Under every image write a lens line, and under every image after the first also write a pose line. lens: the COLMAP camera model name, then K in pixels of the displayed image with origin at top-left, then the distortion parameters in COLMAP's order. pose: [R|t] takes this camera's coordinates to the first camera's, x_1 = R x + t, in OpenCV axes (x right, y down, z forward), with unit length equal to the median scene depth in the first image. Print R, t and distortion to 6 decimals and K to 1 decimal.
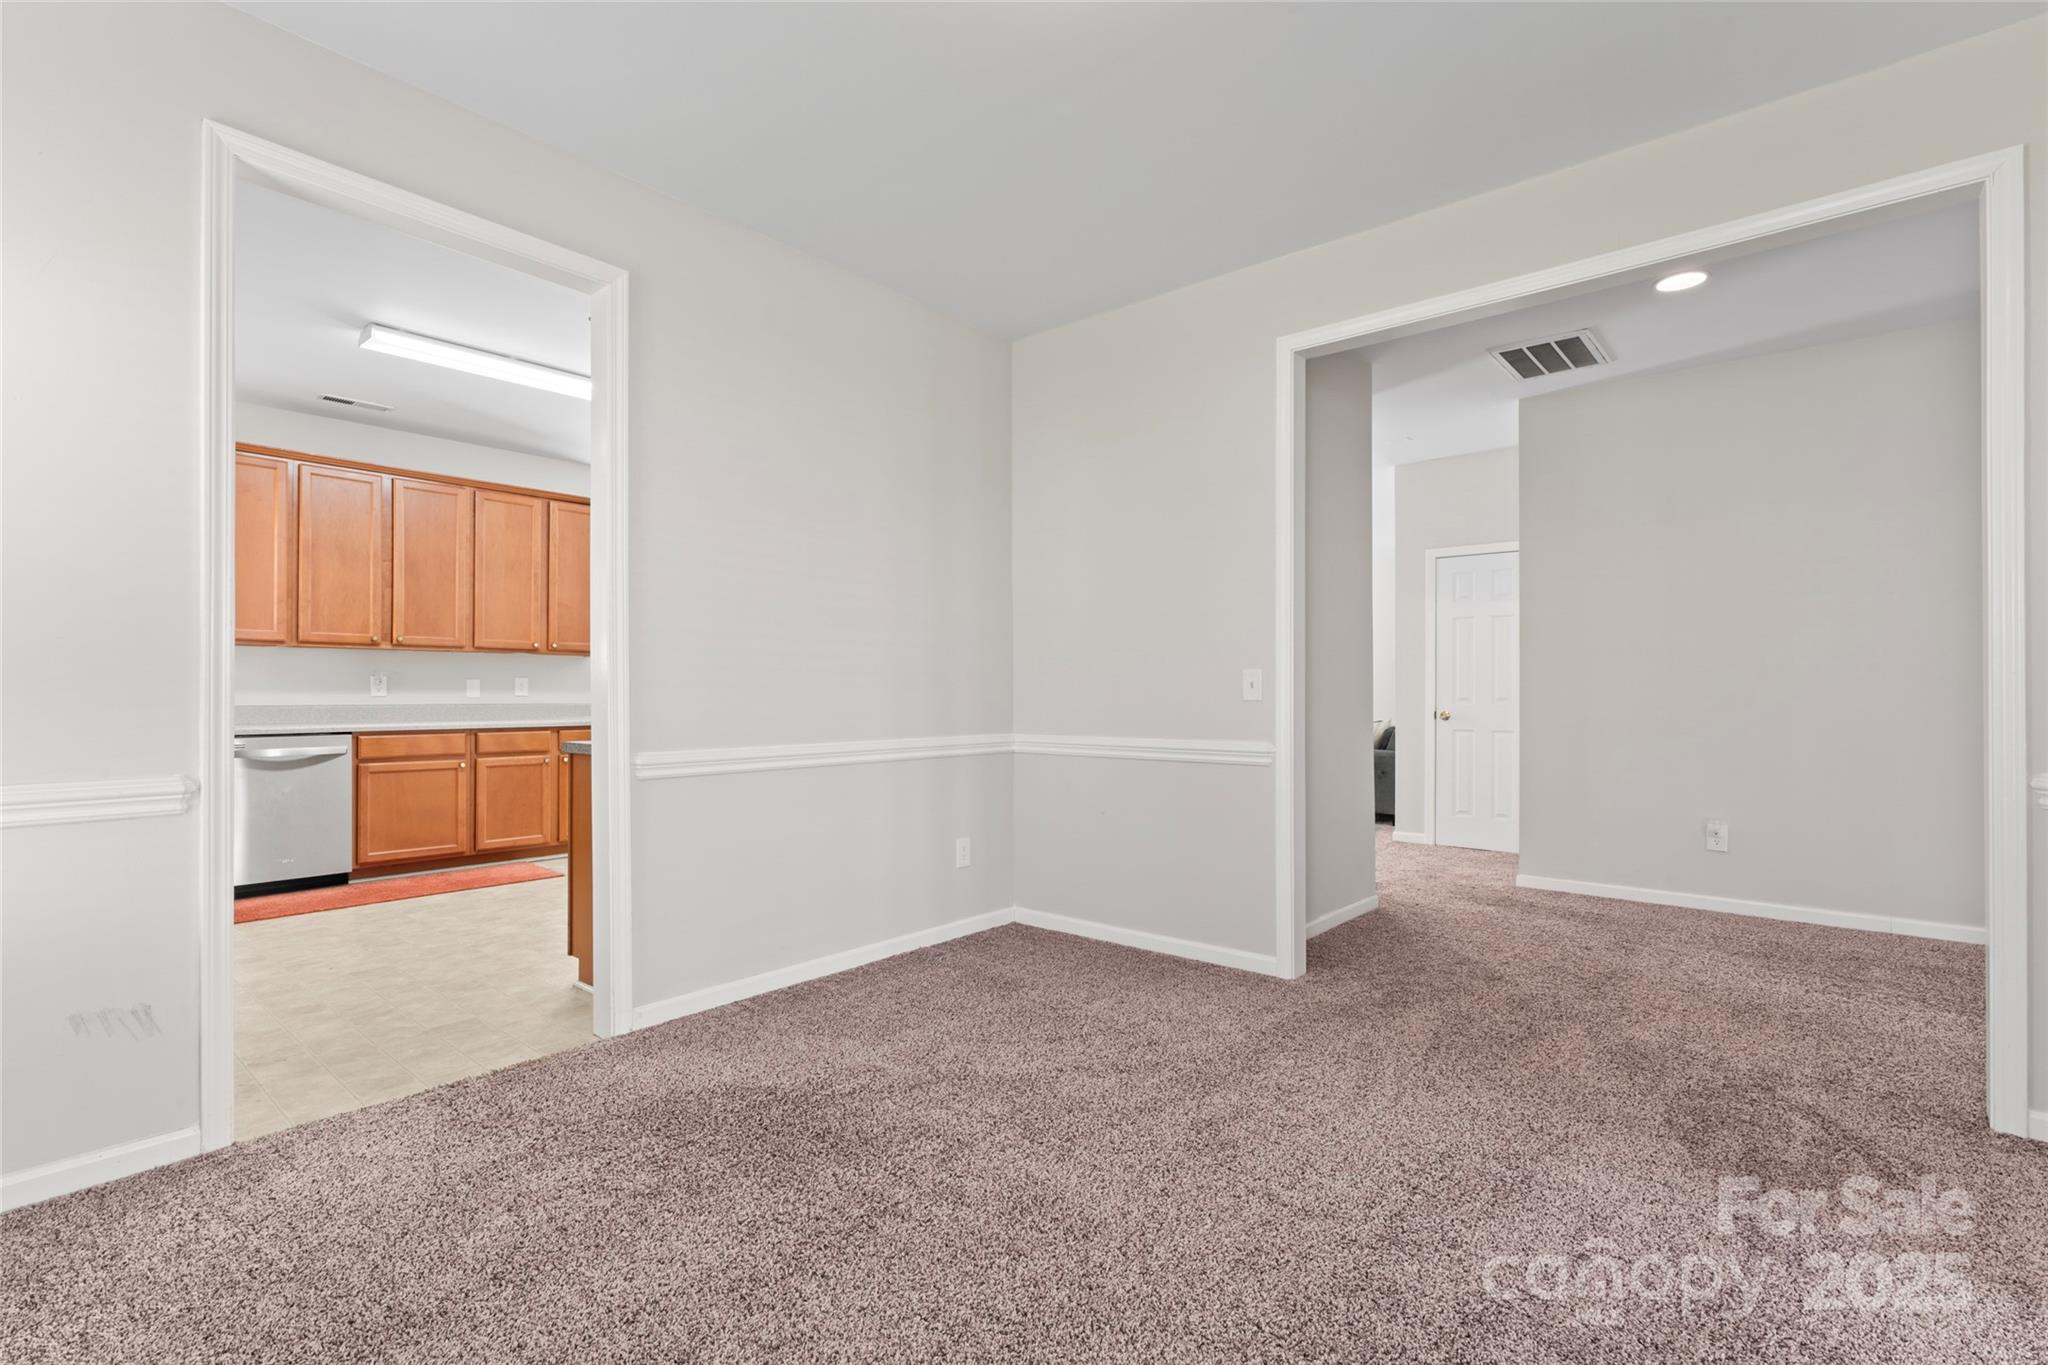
lens RADIAL K [[919.6, 0, 1009.9], [0, 919.6, 689.6], [0, 0, 1]] dist [-0.004265, 0.001487]
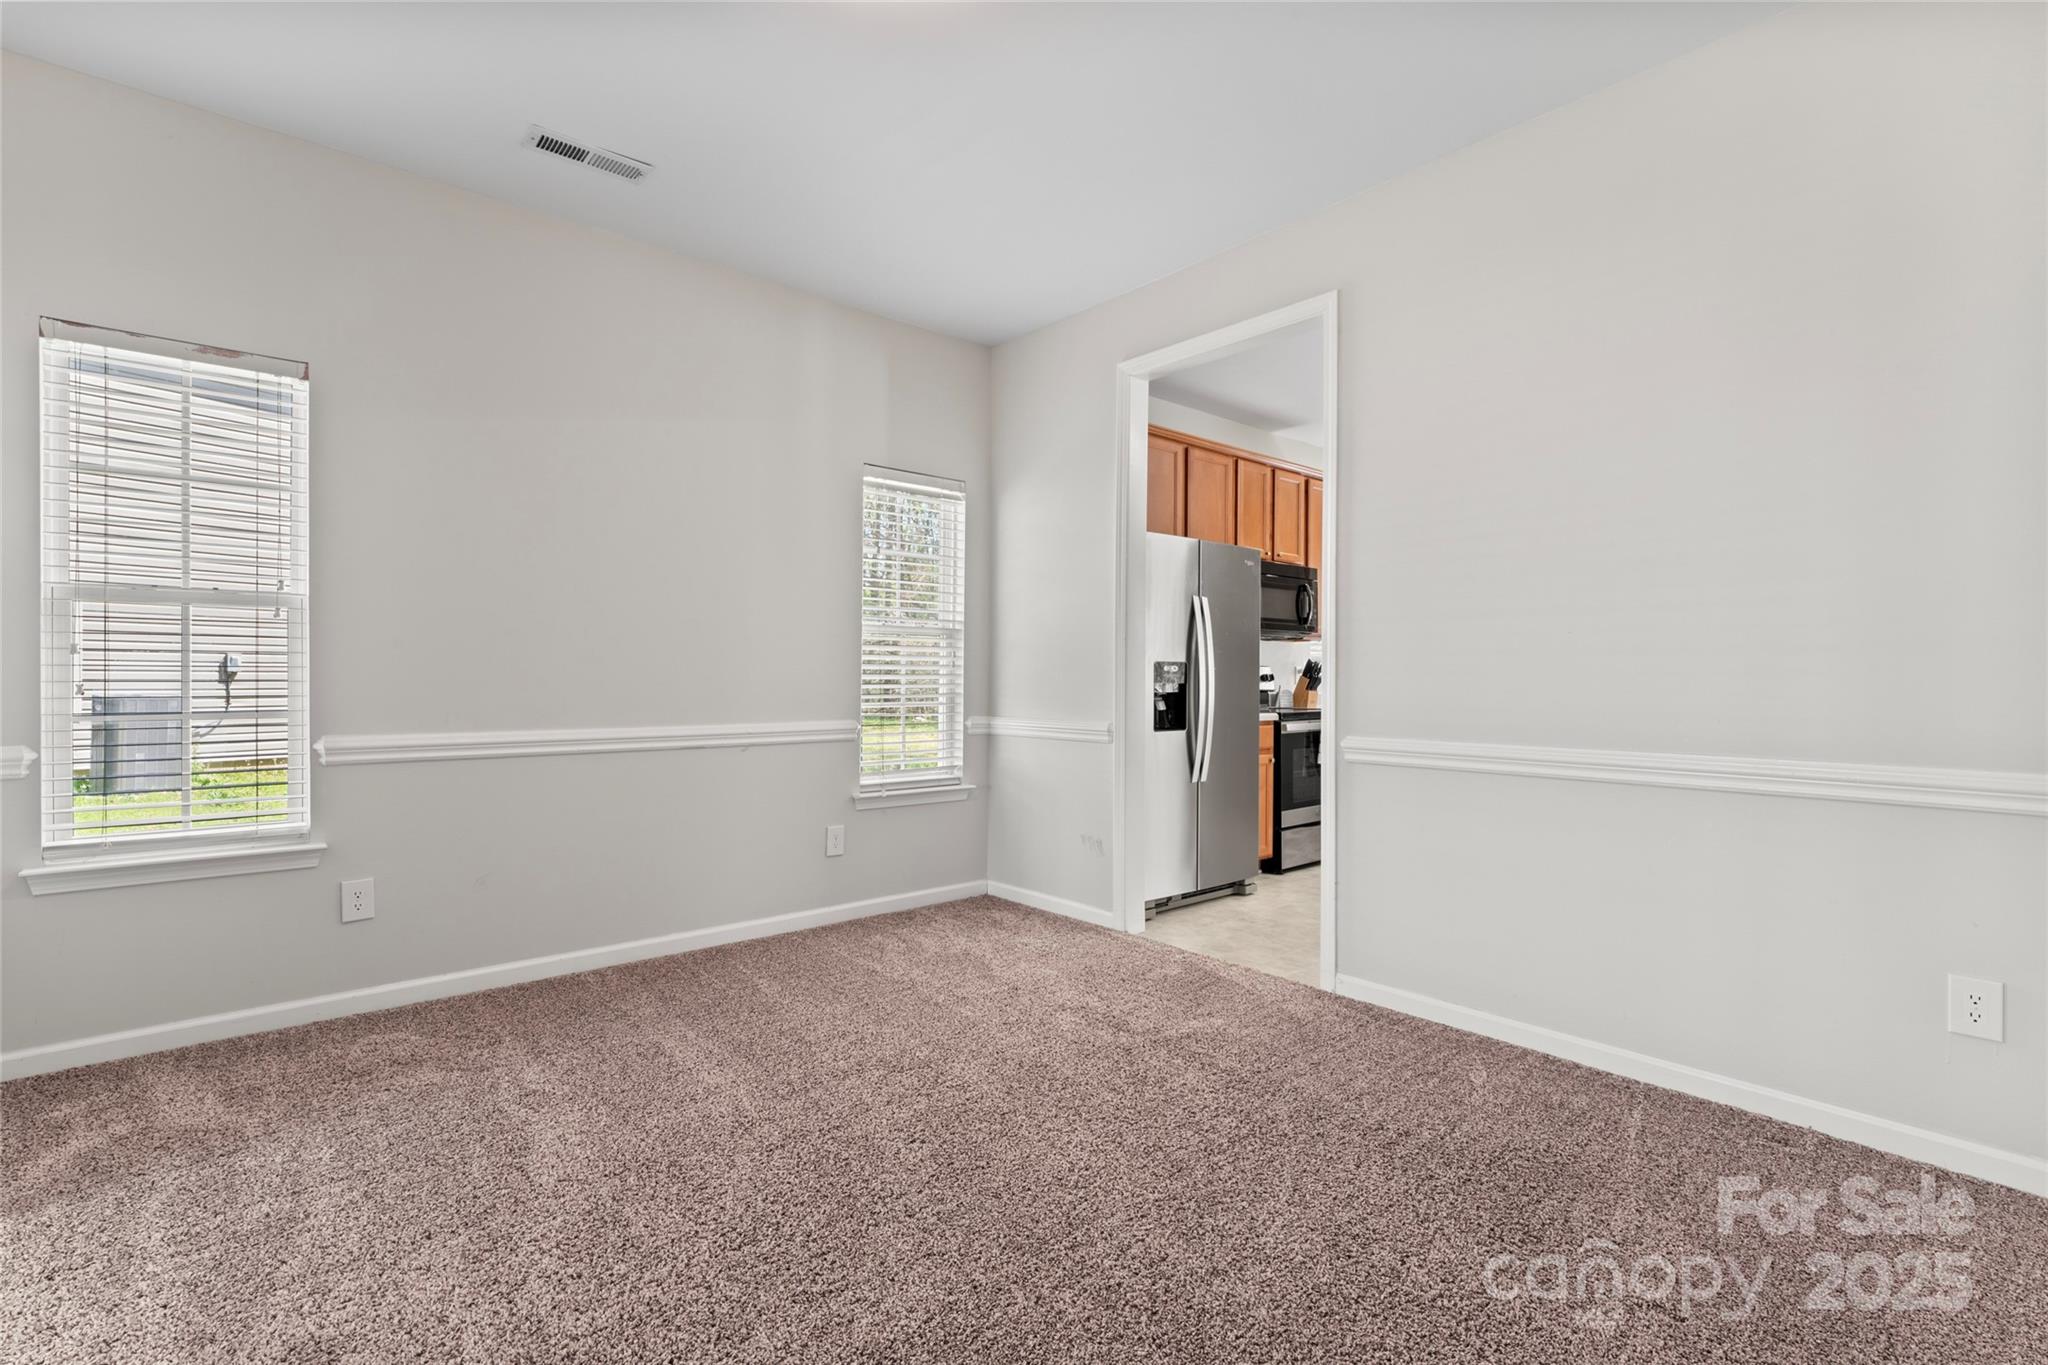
lens RADIAL K [[919.6, 0, 1026.0], [0, 919.6, 673.0], [0, 0, 1]] dist [-0.004265, 0.001487]
pose [[-0.142127, -0.007735, -0.989818, 0.374990], [-0.002293, 0.999969, -0.007485, 0.002757], [0.989846, 0.001206, -0.142140, 0.419712]]
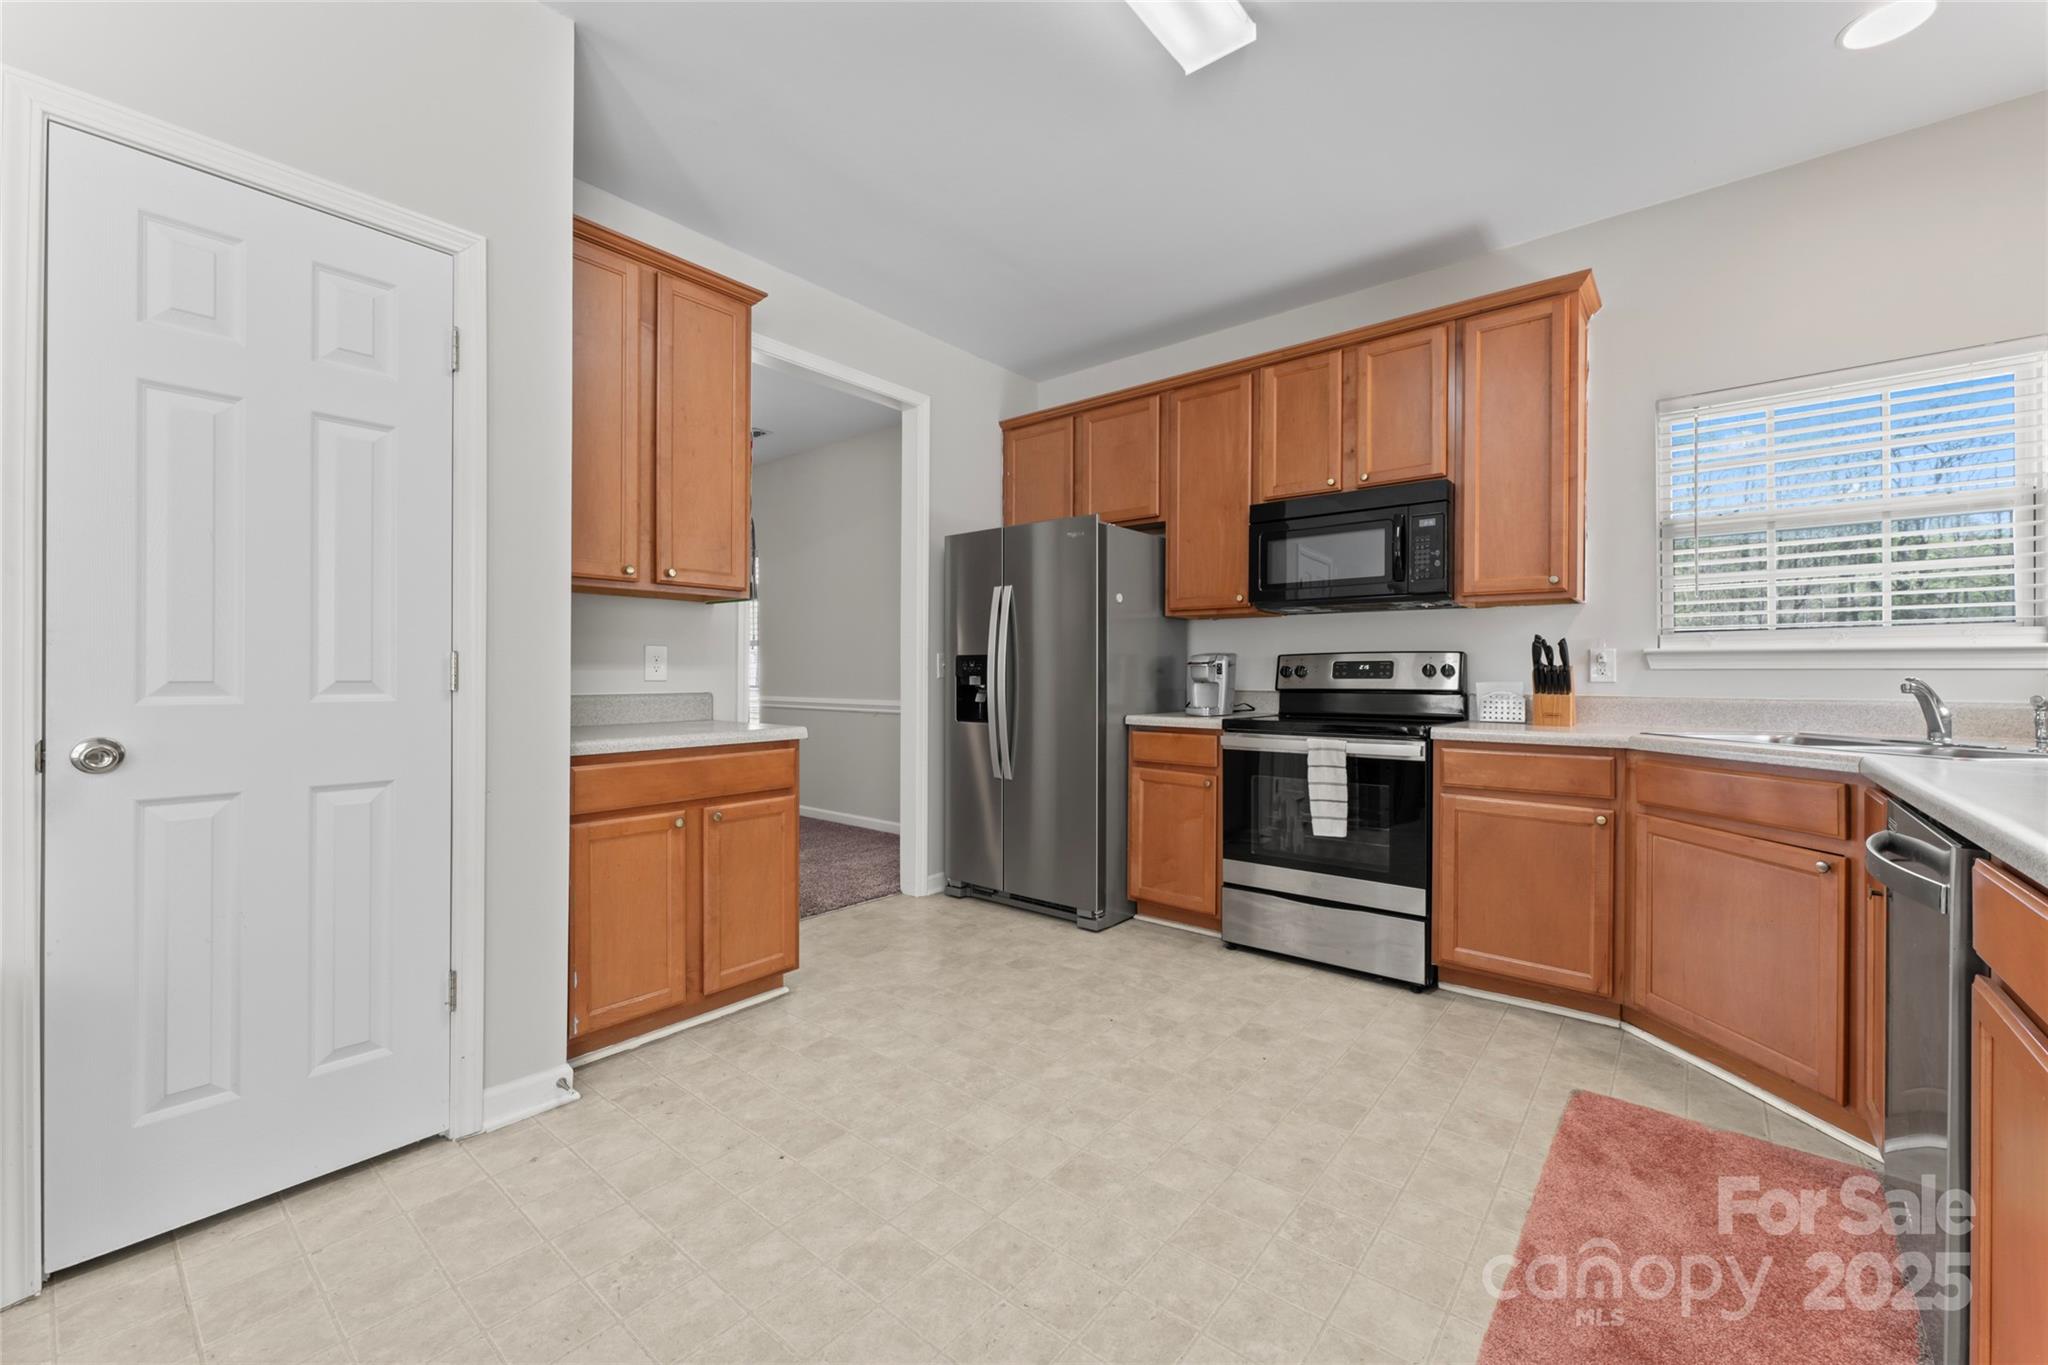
lens RADIAL K [[816.1, 0, 1020.7], [0, 816.1, 672.2], [0, 0, 1]] dist [-0.000162, 0.000356]
pose [[-0.999812, -0.003645, -0.019069, -0.428901], [-0.003579, 0.999988, -0.003464, 0.004078], [0.019081, -0.003395, -0.999812, 1.130481]]
